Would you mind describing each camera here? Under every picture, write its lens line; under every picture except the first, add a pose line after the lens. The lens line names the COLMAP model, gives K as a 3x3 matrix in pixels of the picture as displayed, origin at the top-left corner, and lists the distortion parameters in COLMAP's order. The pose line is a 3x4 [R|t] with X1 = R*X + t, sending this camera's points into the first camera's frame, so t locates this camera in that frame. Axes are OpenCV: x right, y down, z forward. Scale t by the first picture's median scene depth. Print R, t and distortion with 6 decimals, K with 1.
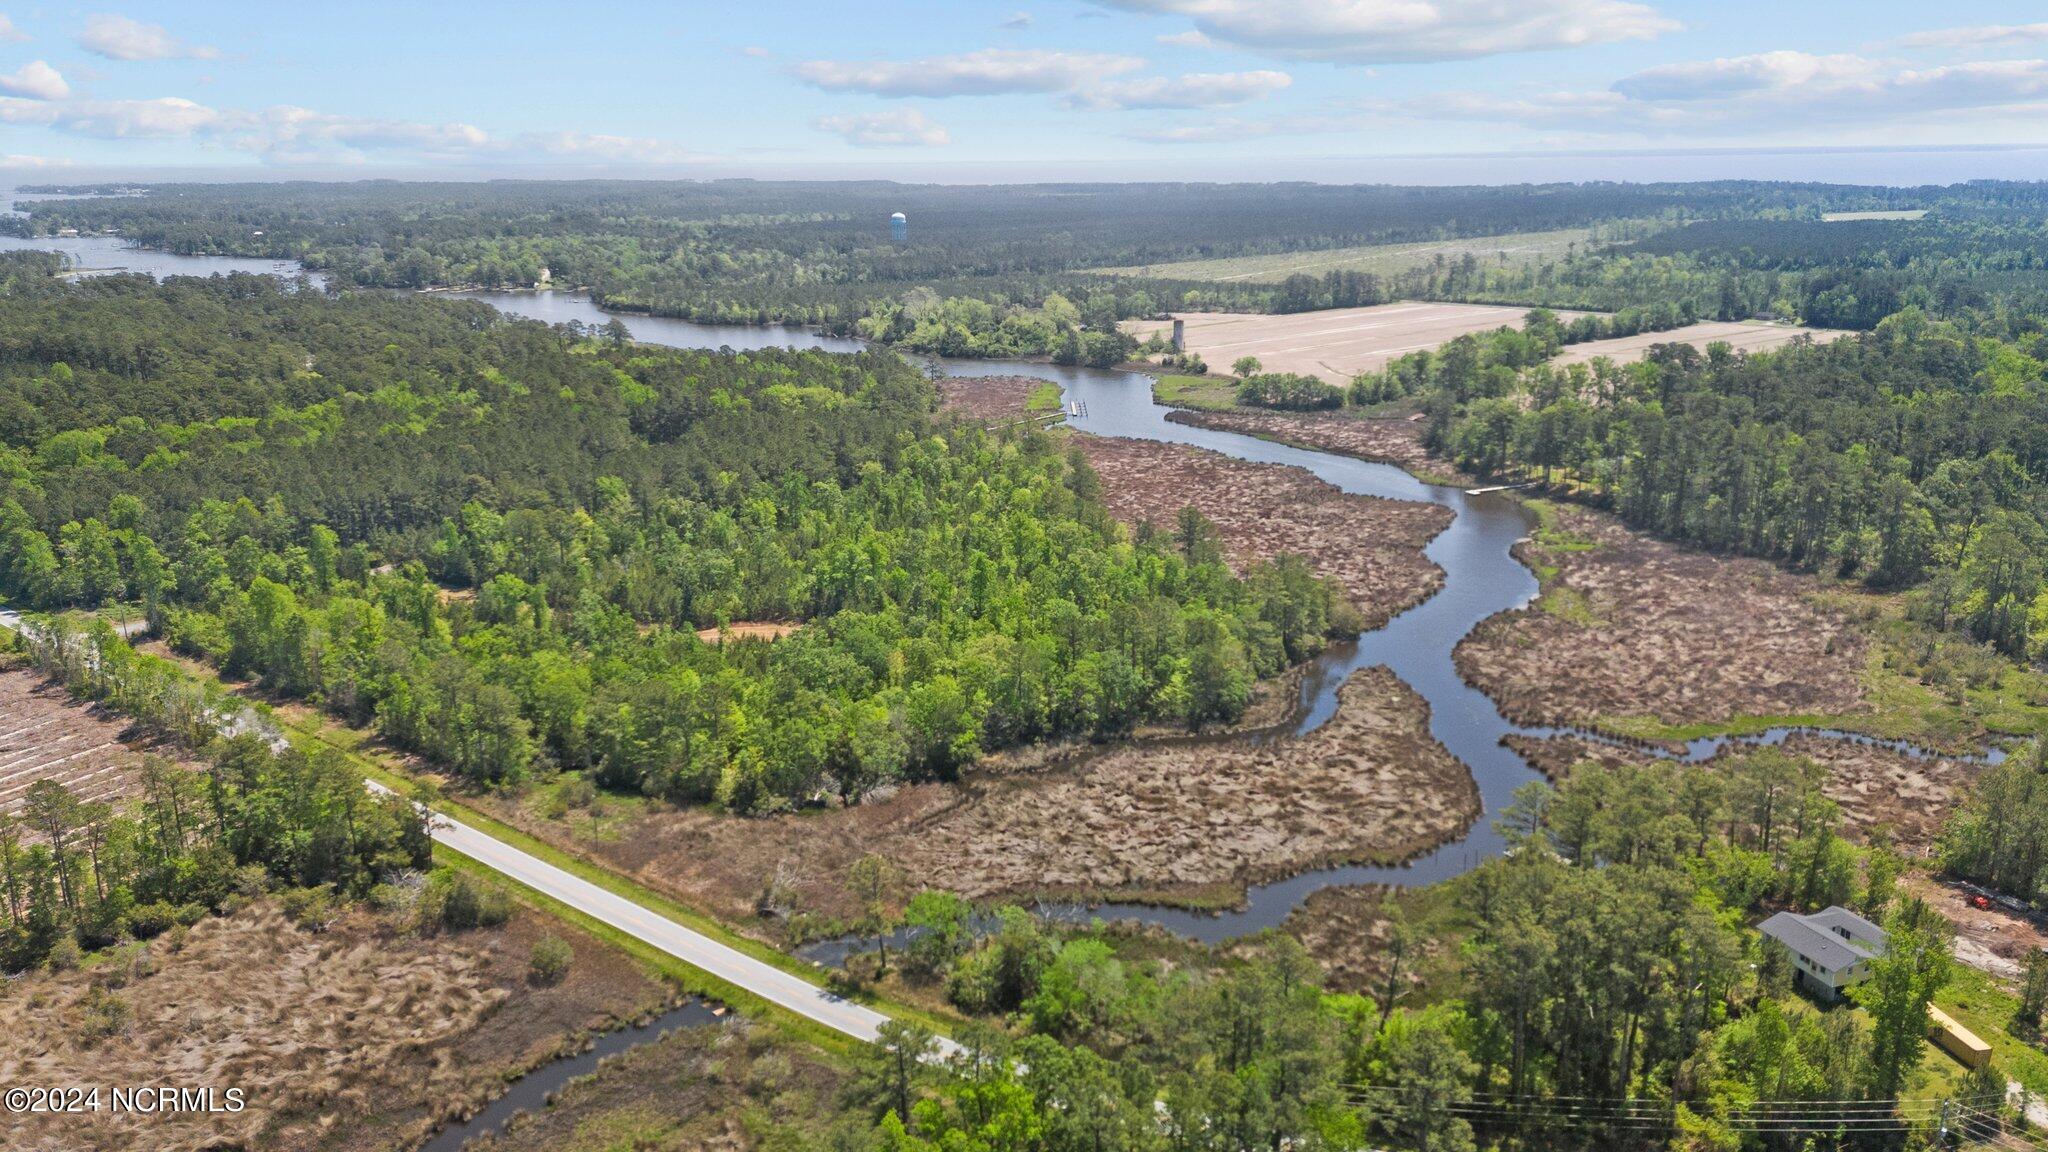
lens RADIAL K [[1499.7, 0, 1016.6], [0, 1499.7, 579.8], [0, 0, 1]] dist [0.121107, -0.176118]
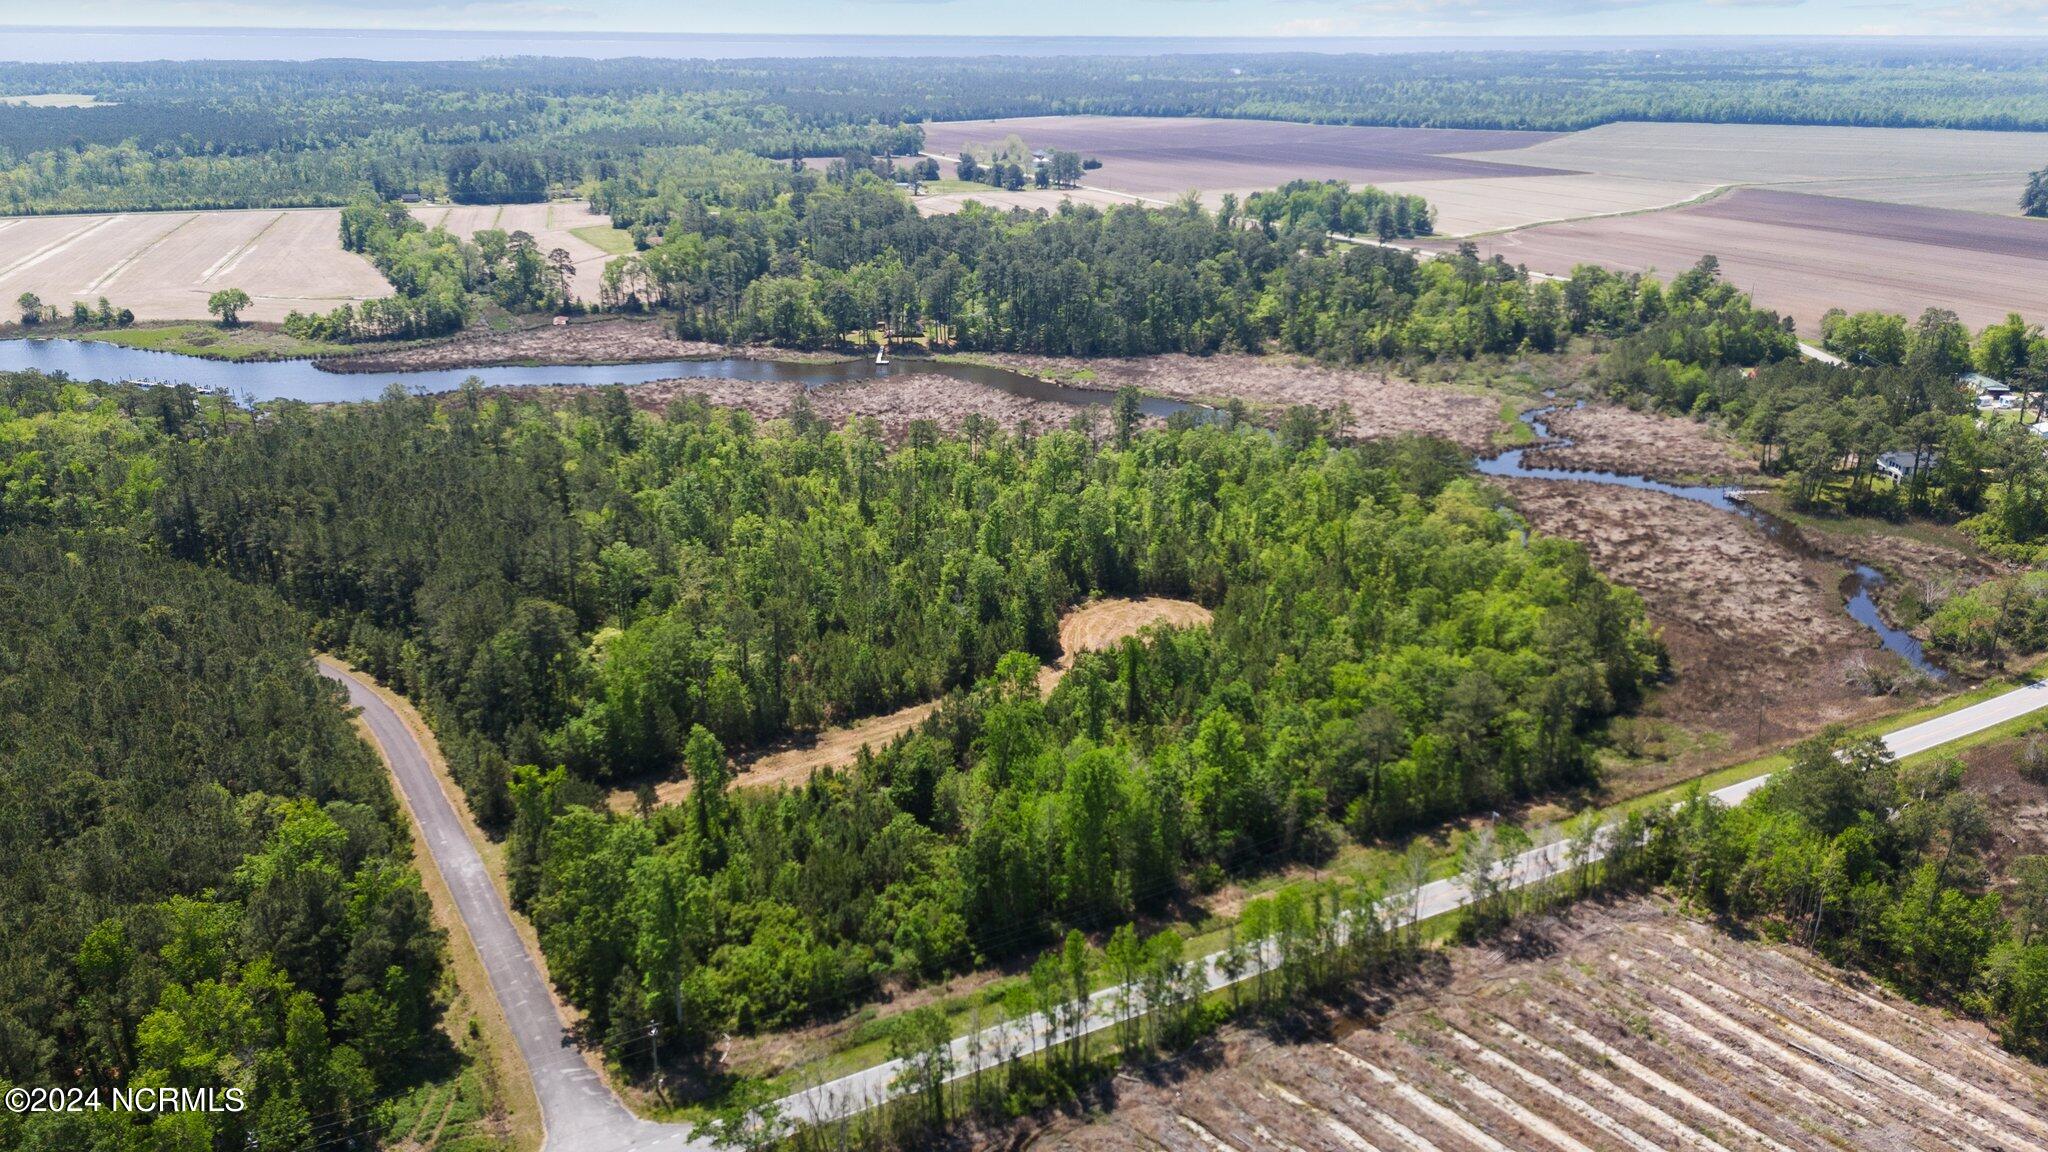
lens RADIAL K [[1501.3, 0, 988.6], [0, 1501.3, 572.3], [0, 0, 1]] dist [0.010466, 0.002825]
pose [[0.357623, -0.304987, 0.882660, -0.465362], [0.240361, 0.943385, 0.228584, -0.099359], [-0.902404, 0.130410, 0.410683, 0.364007]]
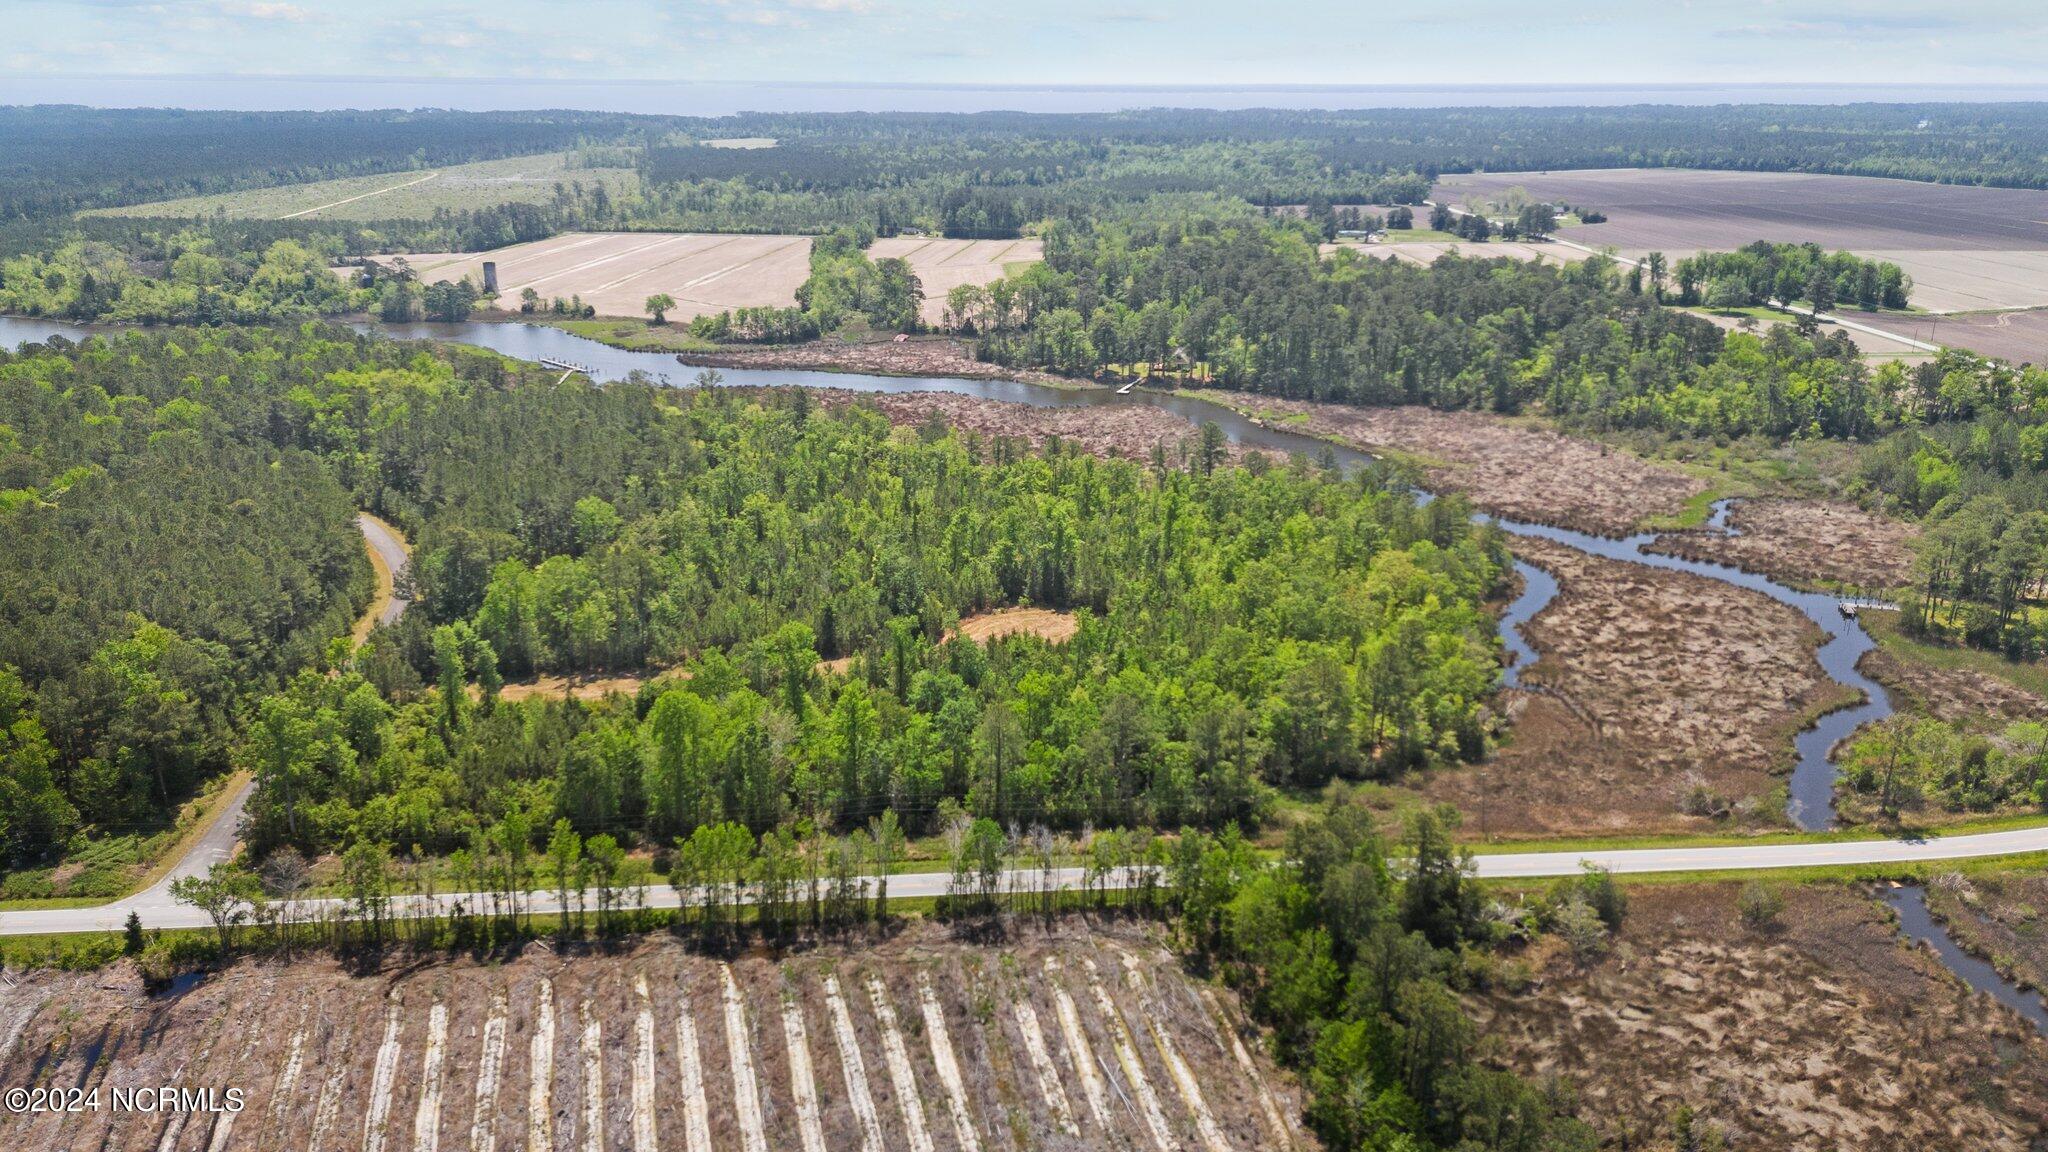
lens RADIAL K [[1477.6, 0, 968.9], [0, 1477.6, 579.5], [0, 0, 1]] dist [0.084533, -0.109572]
pose [[0.722710, -0.208857, 0.658840, -0.385658], [0.176345, 0.977421, 0.116409, -0.049307], [-0.668276, 0.032053, 0.743222, 0.184499]]
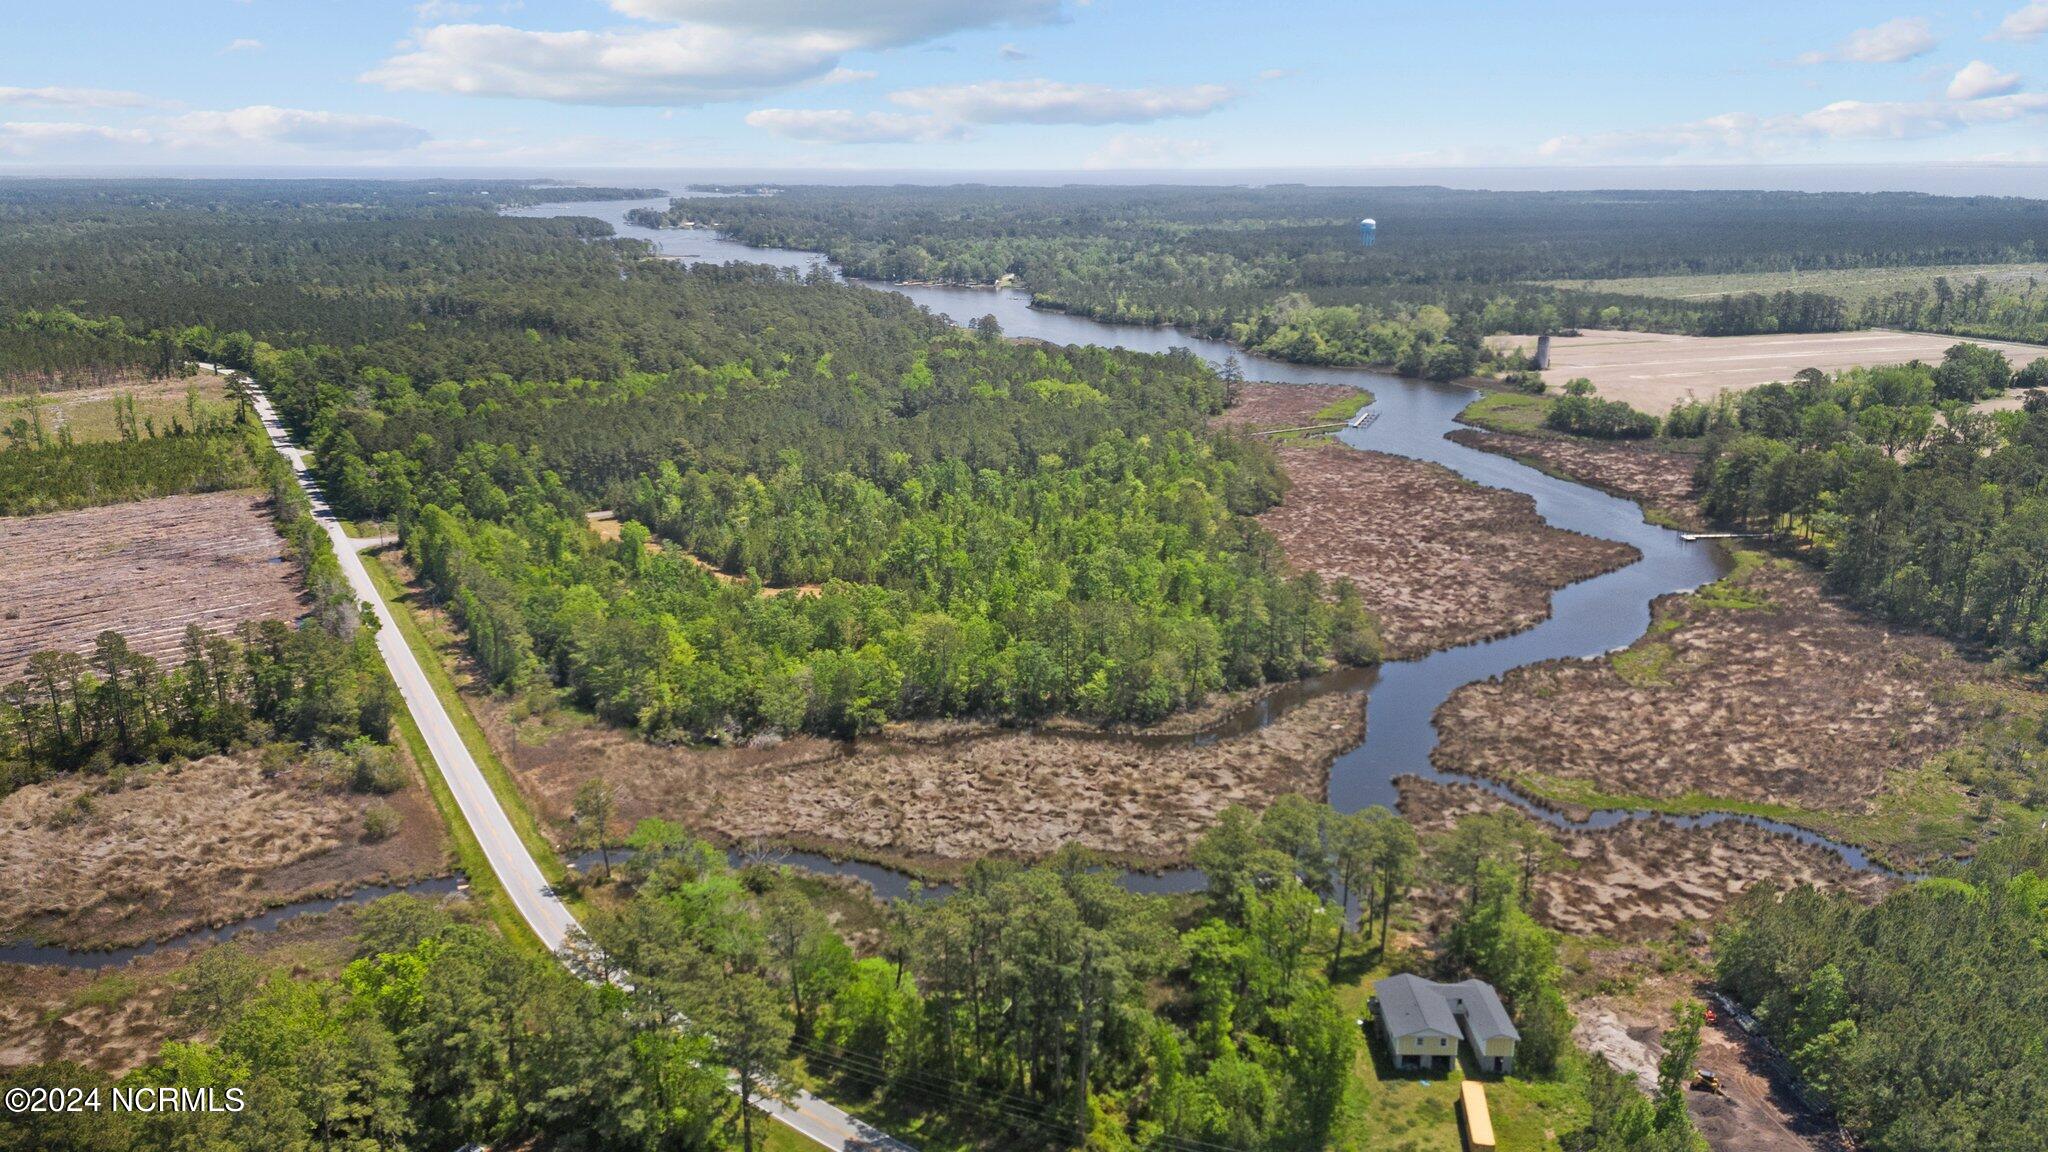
lens RADIAL K [[1485.9, 0, 1024.0], [0, 1485.9, 576.0], [0, 0, 1]] dist [0.111781, -0.169849]
pose [[0.936411, 0.101156, -0.336008, 0.165030], [-0.102302, 0.994650, 0.014341, -0.004629], [0.335661, 0.020945, 0.941750, 0.012015]]
